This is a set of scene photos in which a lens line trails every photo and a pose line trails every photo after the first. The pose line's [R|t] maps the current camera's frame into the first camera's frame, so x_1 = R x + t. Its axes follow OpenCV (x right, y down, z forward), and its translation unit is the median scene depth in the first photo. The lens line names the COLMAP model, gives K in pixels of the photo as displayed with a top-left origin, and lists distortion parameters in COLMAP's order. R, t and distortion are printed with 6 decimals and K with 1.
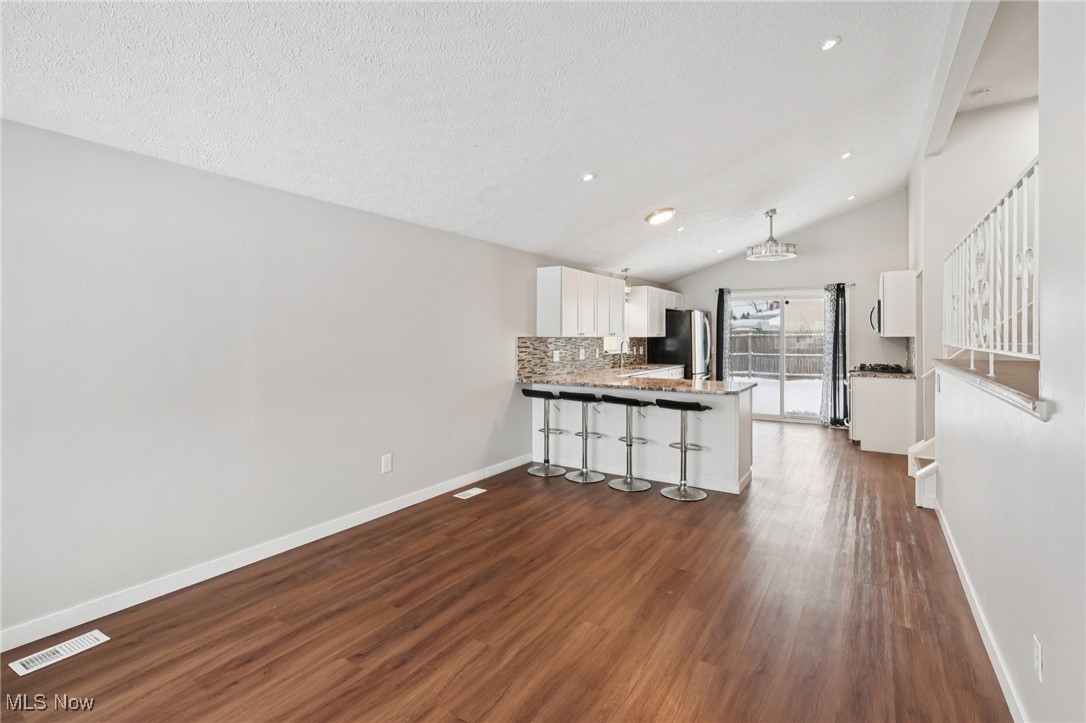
lens RADIAL K [[520.5, 0, 538.8], [0, 520.5, 337.6], [0, 0, 1]] dist [-0.001595, -0.000002]
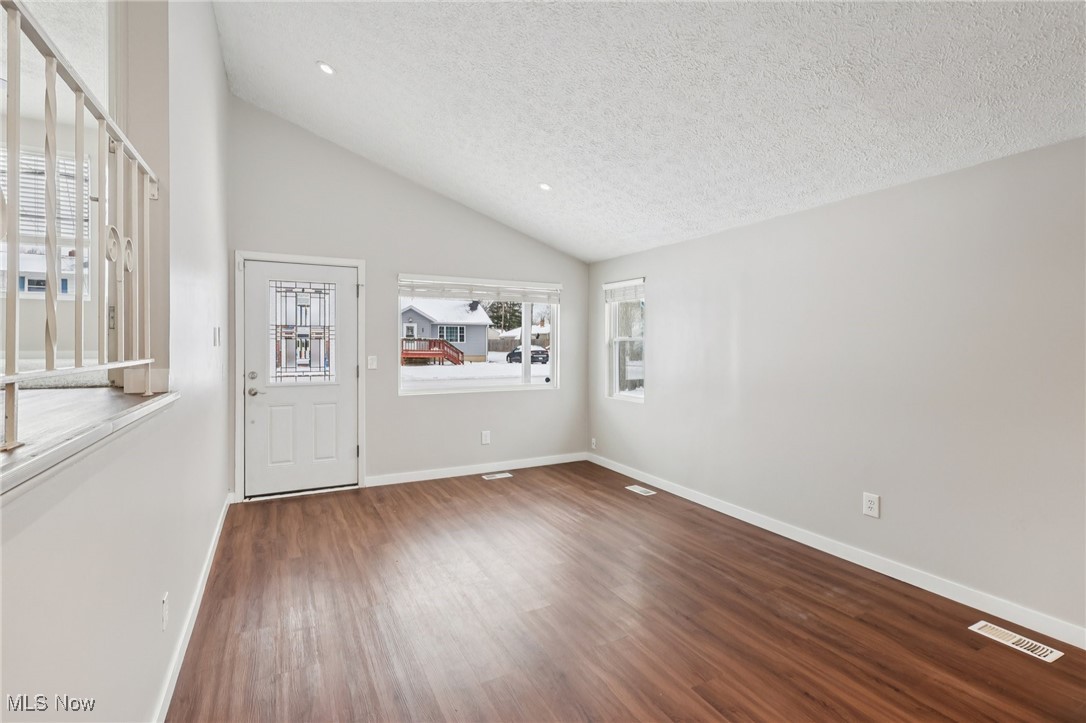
lens RADIAL K [[508.6, 0, 542.0], [0, 508.6, 350.5], [0, 0, 1]] dist [-0.001590, 0.000515]
pose [[-0.500822, 0.007599, -0.865517, 0.445544], [-0.002400, 0.999945, 0.010167, -0.000322], [0.865547, 0.007169, -0.500776, 0.675417]]
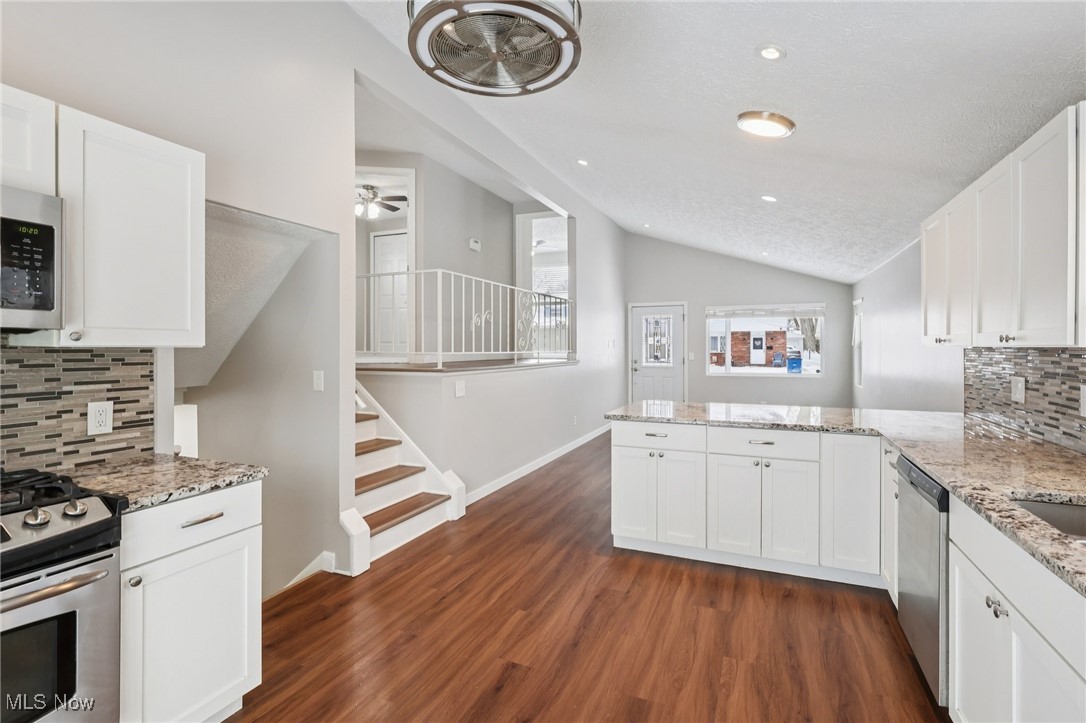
lens RADIAL K [[512.3, 0, 540.8], [0, 512.3, 345.0], [0, 0, 1]] dist [-0.000902, 0.000497]
pose [[-0.988795, -0.000702, -0.149280, 0.542203], [-0.000299, 0.999996, -0.002719, -0.001305], [0.149282, -0.002643, -0.988791, 1.484775]]
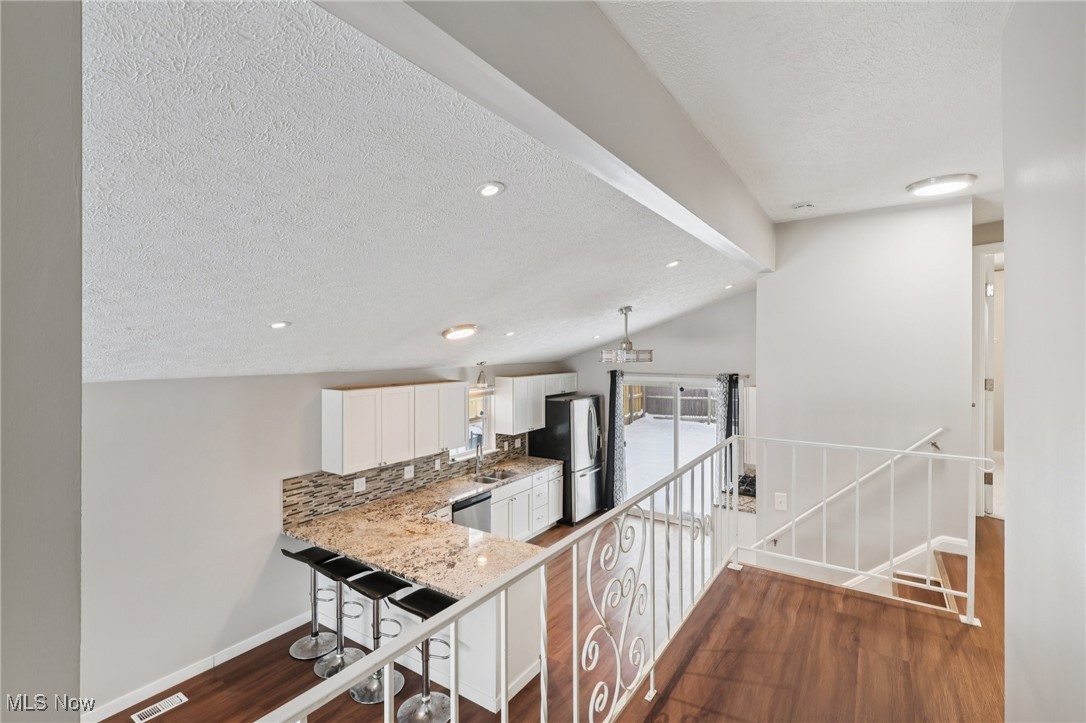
lens RADIAL K [[508.6, 0, 542.0], [0, 508.6, 350.5], [0, 0, 1]] dist [-0.001590, 0.000515]
pose [[0.999859, 0.001494, -0.016741, 0.375502], [-0.001433, 0.999992, 0.003675, -0.204705], [0.016746, -0.003651, 0.999853, 0.184508]]
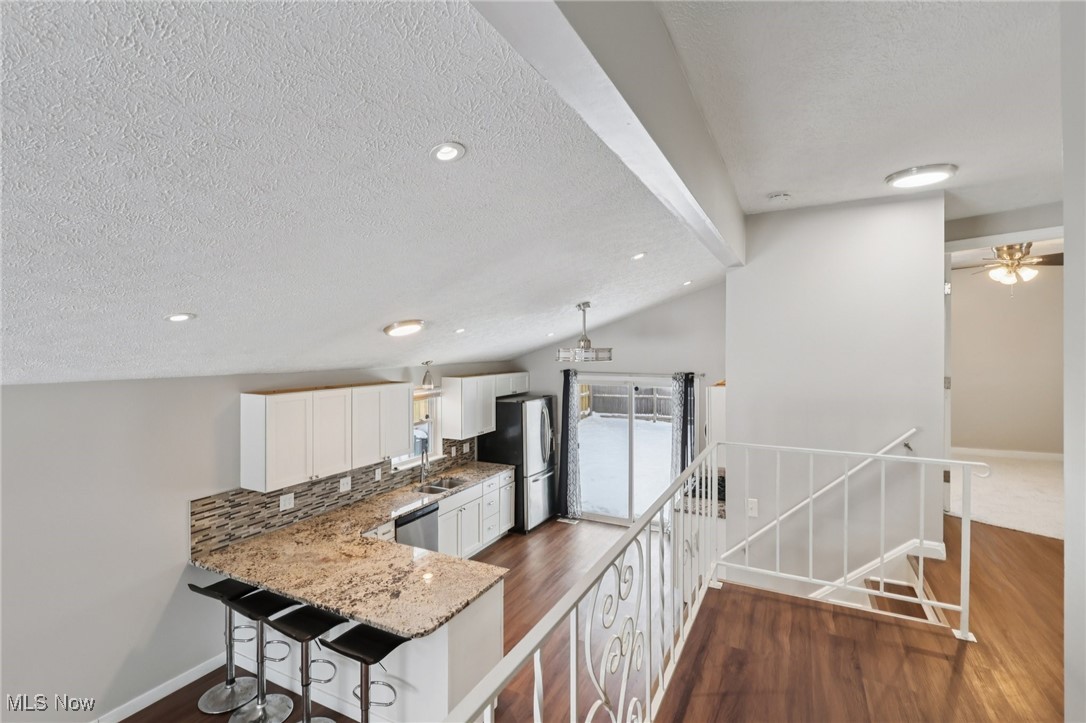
lens RADIAL K [[510.3, 0, 544.8], [0, 510.3, 348.8], [0, 0, 1]] dist [0.000055, 0.000312]
pose [[0.995058, 0.001316, 0.099290, 0.357677], [-0.001646, 0.999993, 0.003234, -0.204168], [-0.099285, -0.003381, 0.995053, 0.250543]]
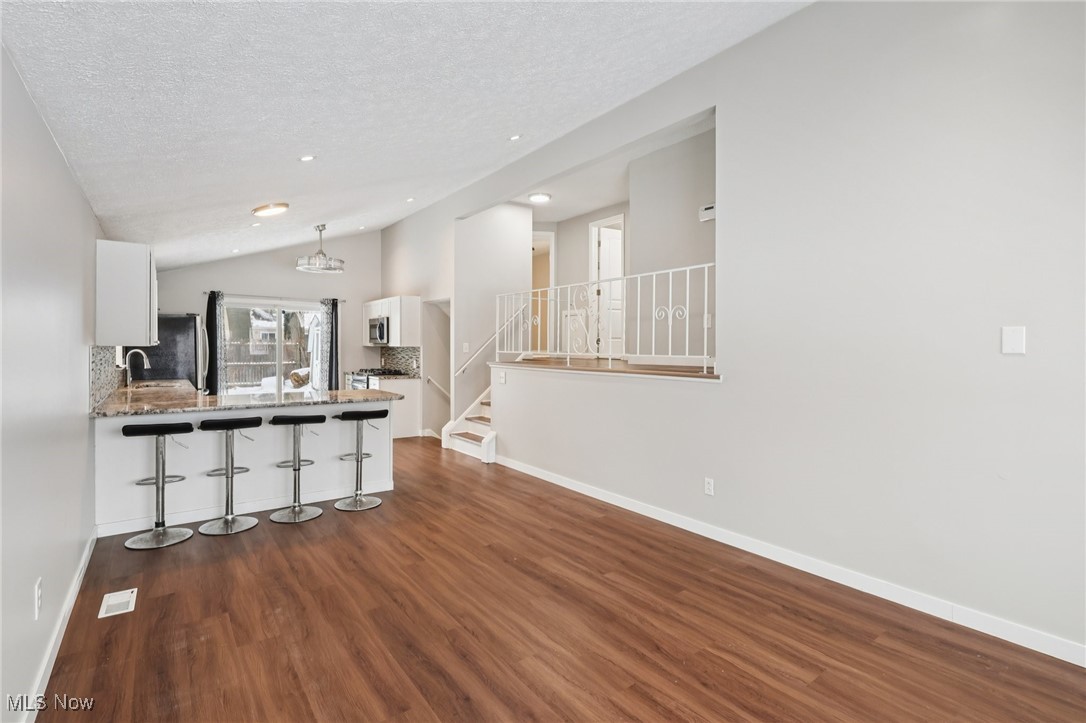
lens RADIAL K [[508.6, 0, 542.0], [0, 508.6, 350.5], [0, 0, 1]] dist [-0.001590, 0.000515]
pose [[0.352510, -0.006473, 0.935786, -0.411914], [-0.003748, 0.999958, 0.008329, -0.003532], [-0.935801, -0.006444, 0.352471, 0.260733]]
